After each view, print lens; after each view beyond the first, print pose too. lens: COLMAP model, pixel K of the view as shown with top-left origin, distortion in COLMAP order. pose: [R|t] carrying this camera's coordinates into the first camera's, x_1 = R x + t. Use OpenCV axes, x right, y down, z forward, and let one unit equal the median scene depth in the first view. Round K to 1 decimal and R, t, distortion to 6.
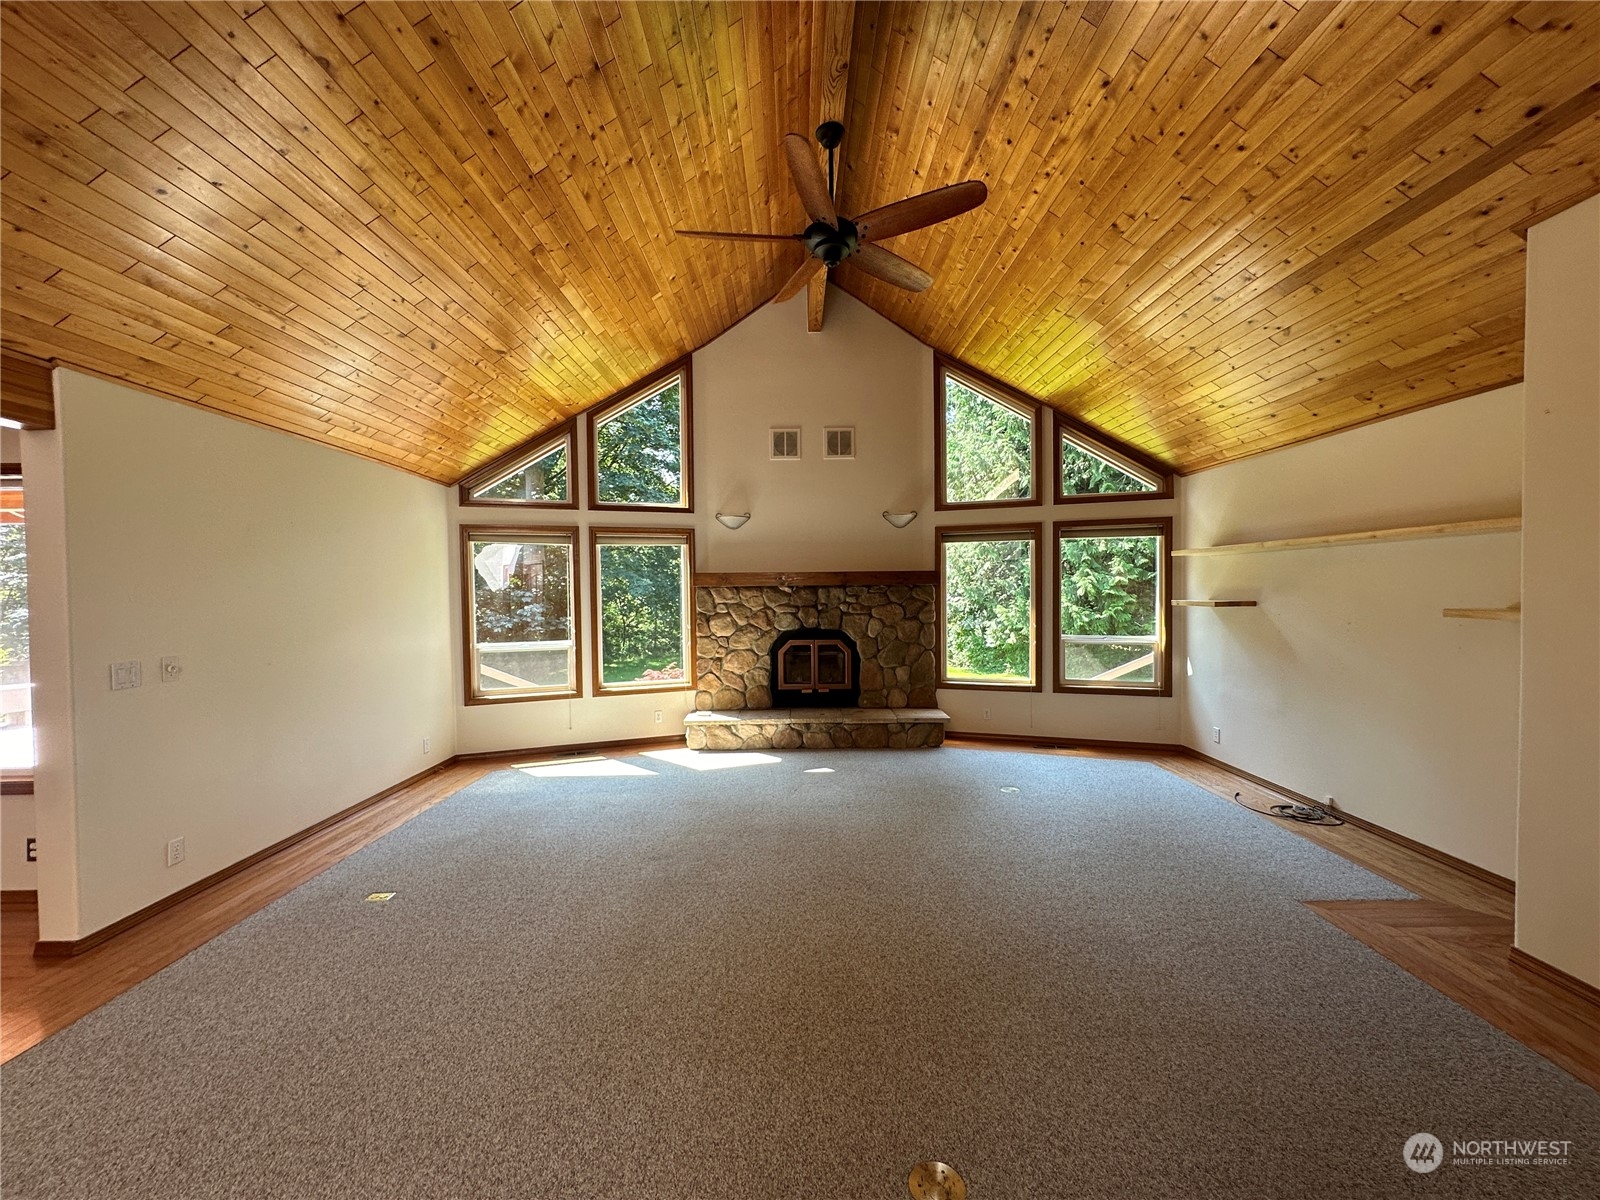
lens RADIAL K [[639.6, 0, 800.2], [0, 639.6, 600.2], [0, 0, 1]] dist [-0.000078, 0.000560]
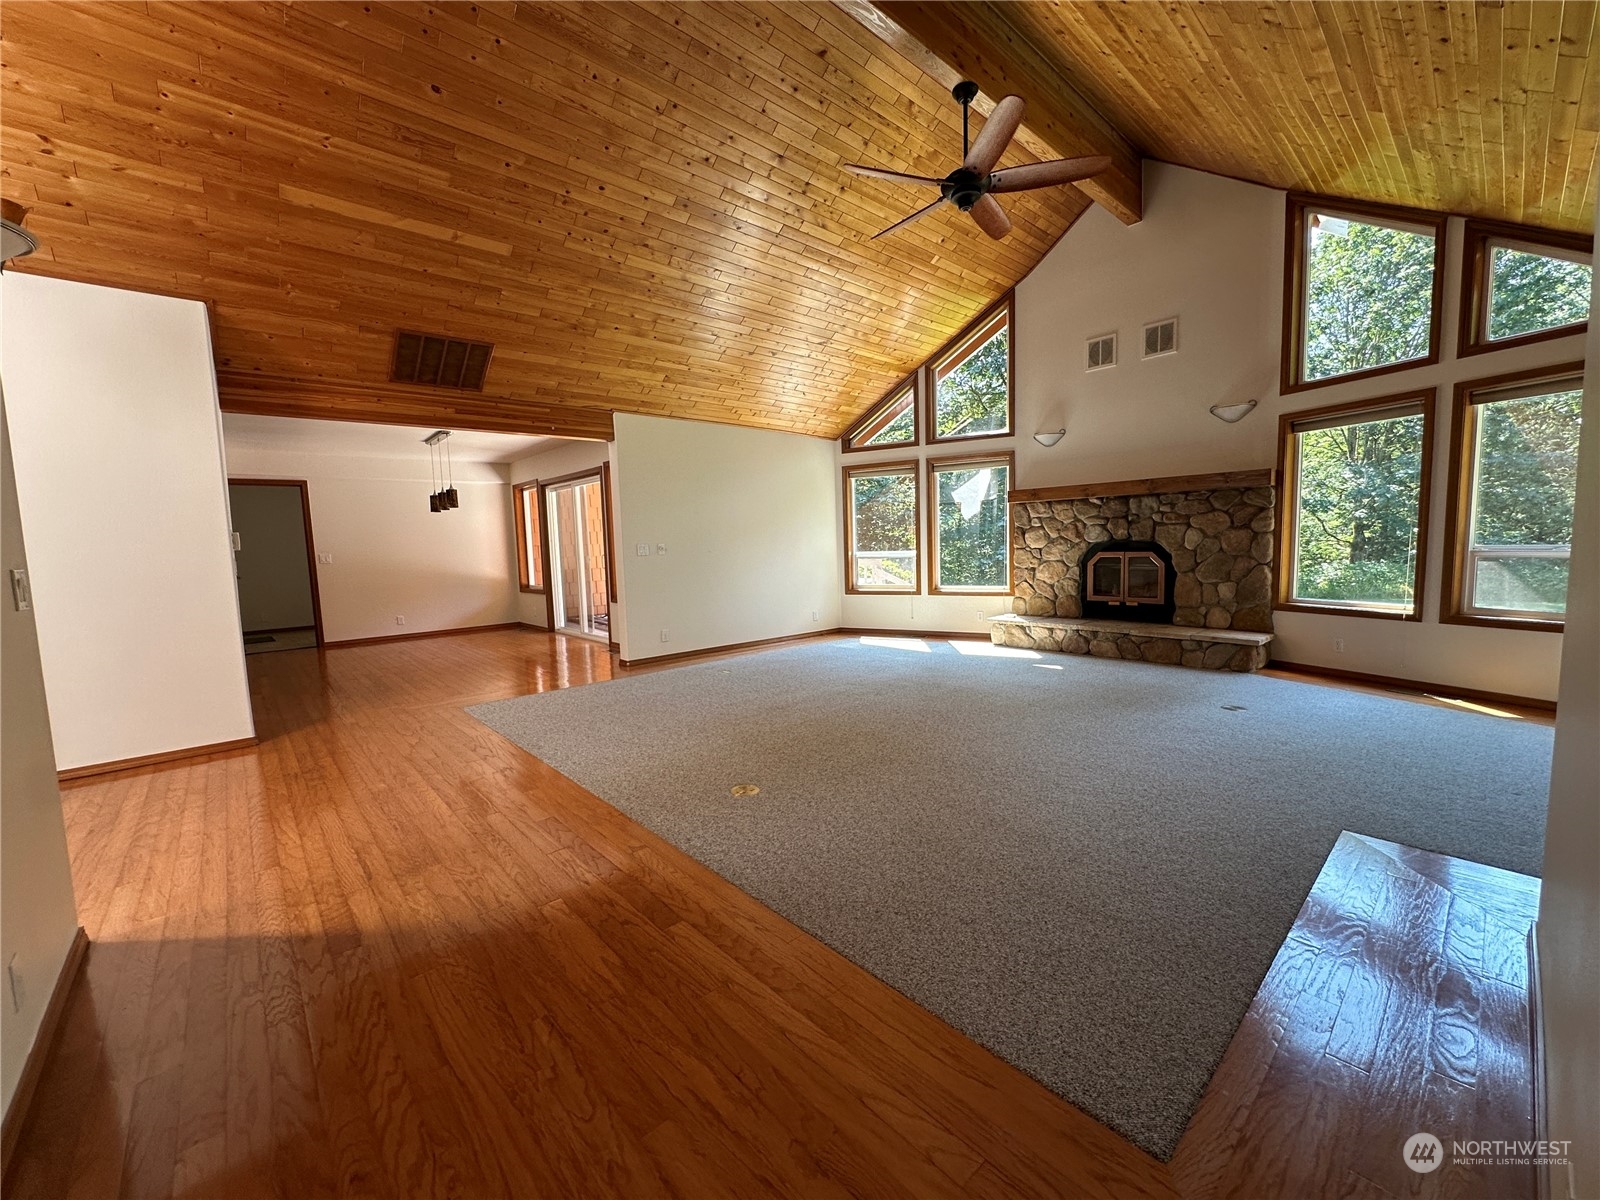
lens RADIAL K [[639.6, 0, 801.1], [0, 639.6, 599.3], [0, 0, 1]] dist [-0.000078, 0.000560]
pose [[0.664078, 0.059640, -0.745281, 0.430504], [0.007976, 0.996192, 0.086825, 0.045845], [0.747621, -0.063603, 0.661073, -0.024139]]
